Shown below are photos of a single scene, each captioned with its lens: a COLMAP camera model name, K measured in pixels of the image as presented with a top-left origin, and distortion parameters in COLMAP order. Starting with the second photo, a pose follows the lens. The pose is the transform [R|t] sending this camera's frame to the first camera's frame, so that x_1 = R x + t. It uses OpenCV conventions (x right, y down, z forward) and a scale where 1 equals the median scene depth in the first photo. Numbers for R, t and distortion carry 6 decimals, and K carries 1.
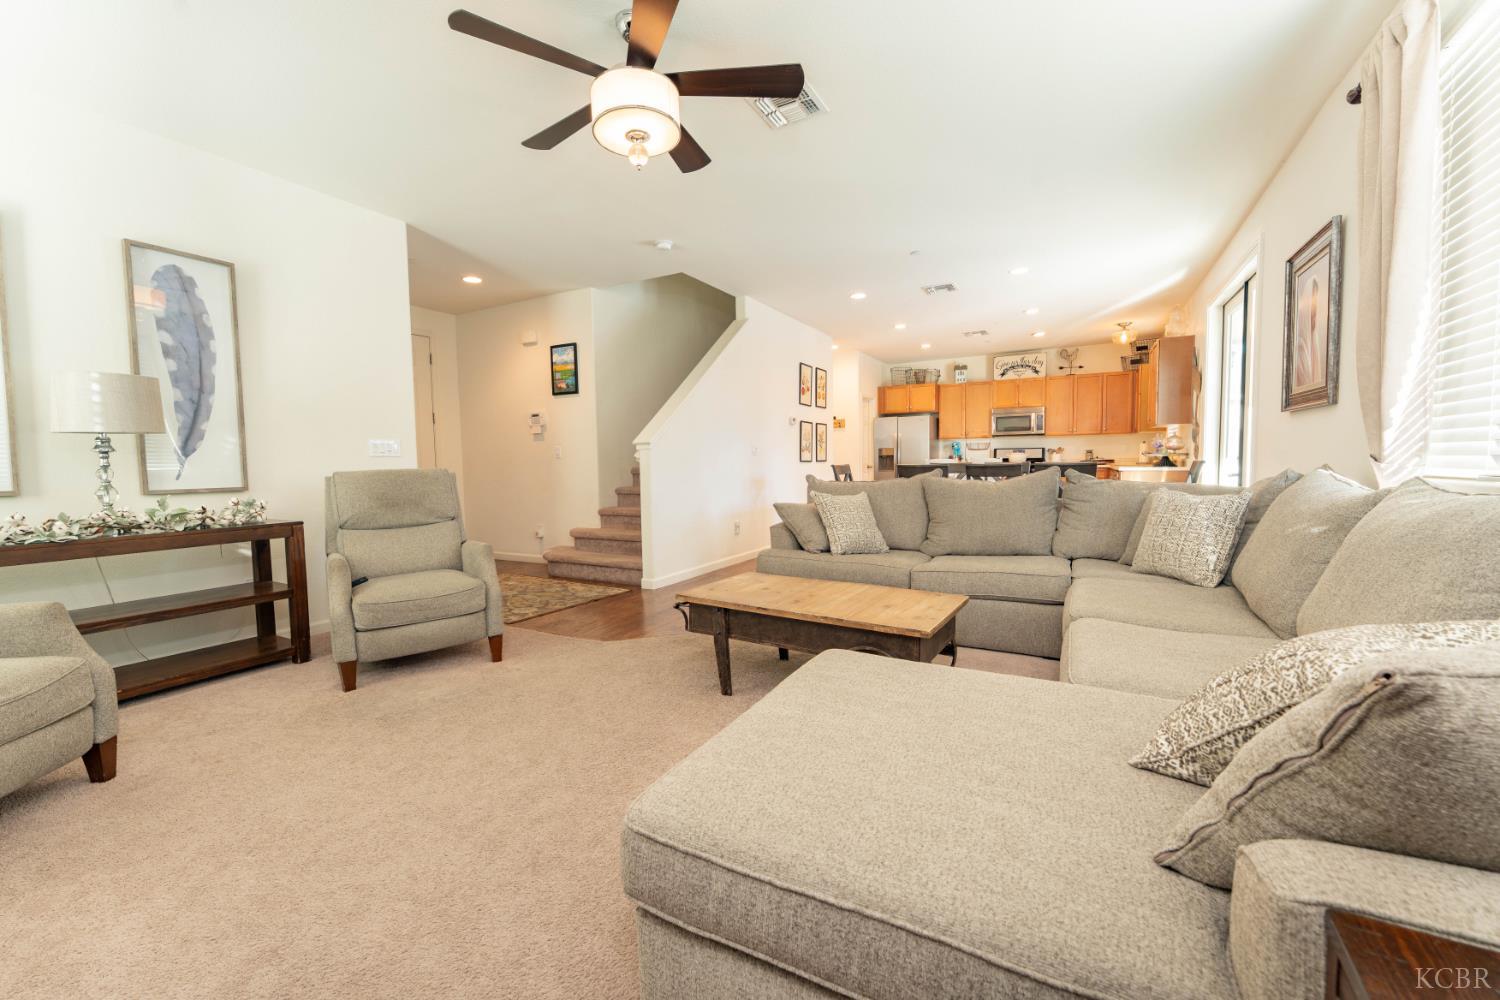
lens RADIAL K [[606.9, 0, 755.4], [0, 606.9, 501.7], [0, 0, 1]] dist [-0.000276, -0.000438]
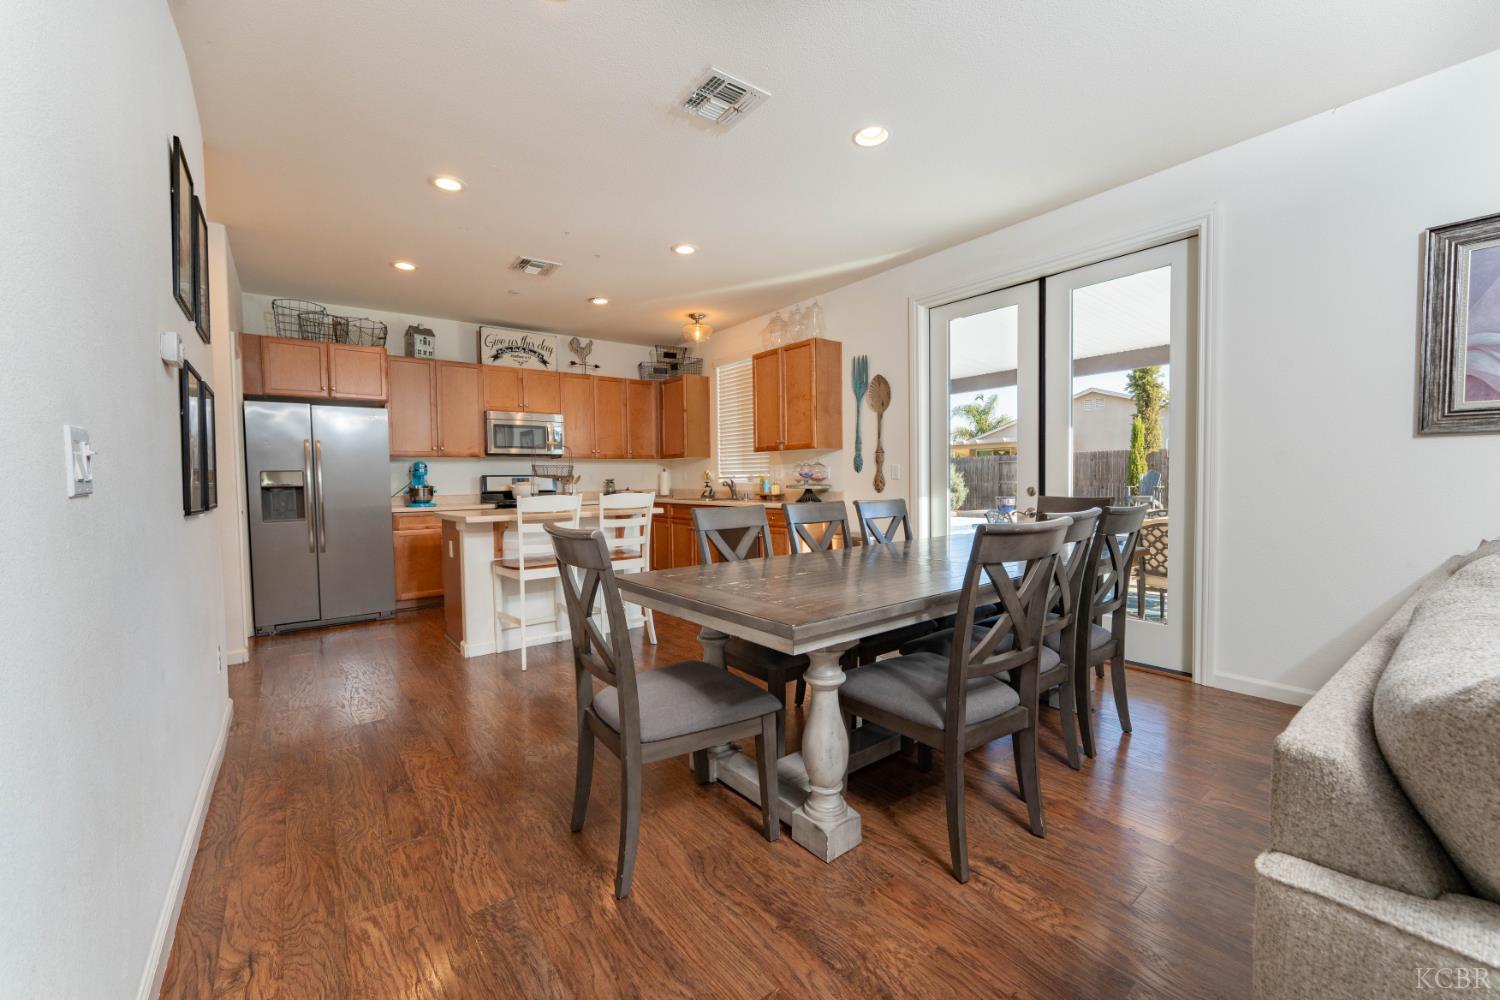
lens RADIAL K [[606.9, 0, 748.9], [0, 606.9, 503.1], [0, 0, 1]] dist [-0.000276, -0.000438]
pose [[0.416735, -0.025242, 0.908678, -0.084575], [0.064466, 0.997918, -0.001844, -0.064806], [-0.906739, 0.059348, 0.417495, 0.790722]]
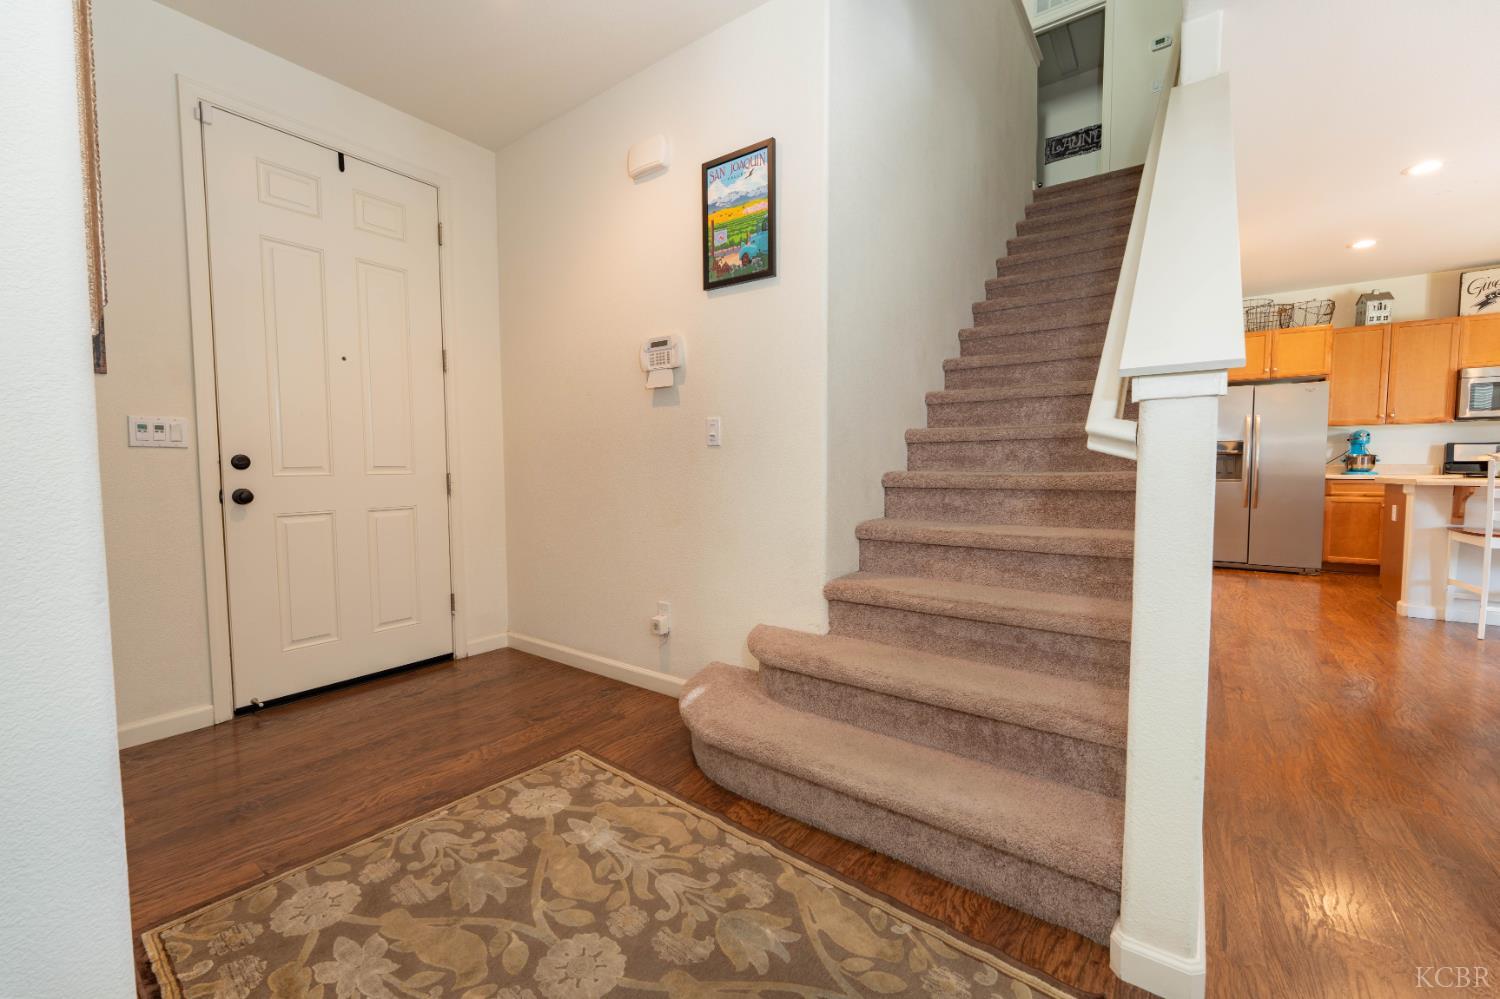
lens RADIAL K [[606.9, 0, 749.7], [0, 606.9, 498.8], [0, 0, 1]] dist [-0.000276, -0.000438]
pose [[0.990975, 0.020391, -0.132488, -0.244236], [-0.020934, 0.999777, -0.002702, -0.036222], [0.132404, 0.005451, 0.991181, 0.596942]]
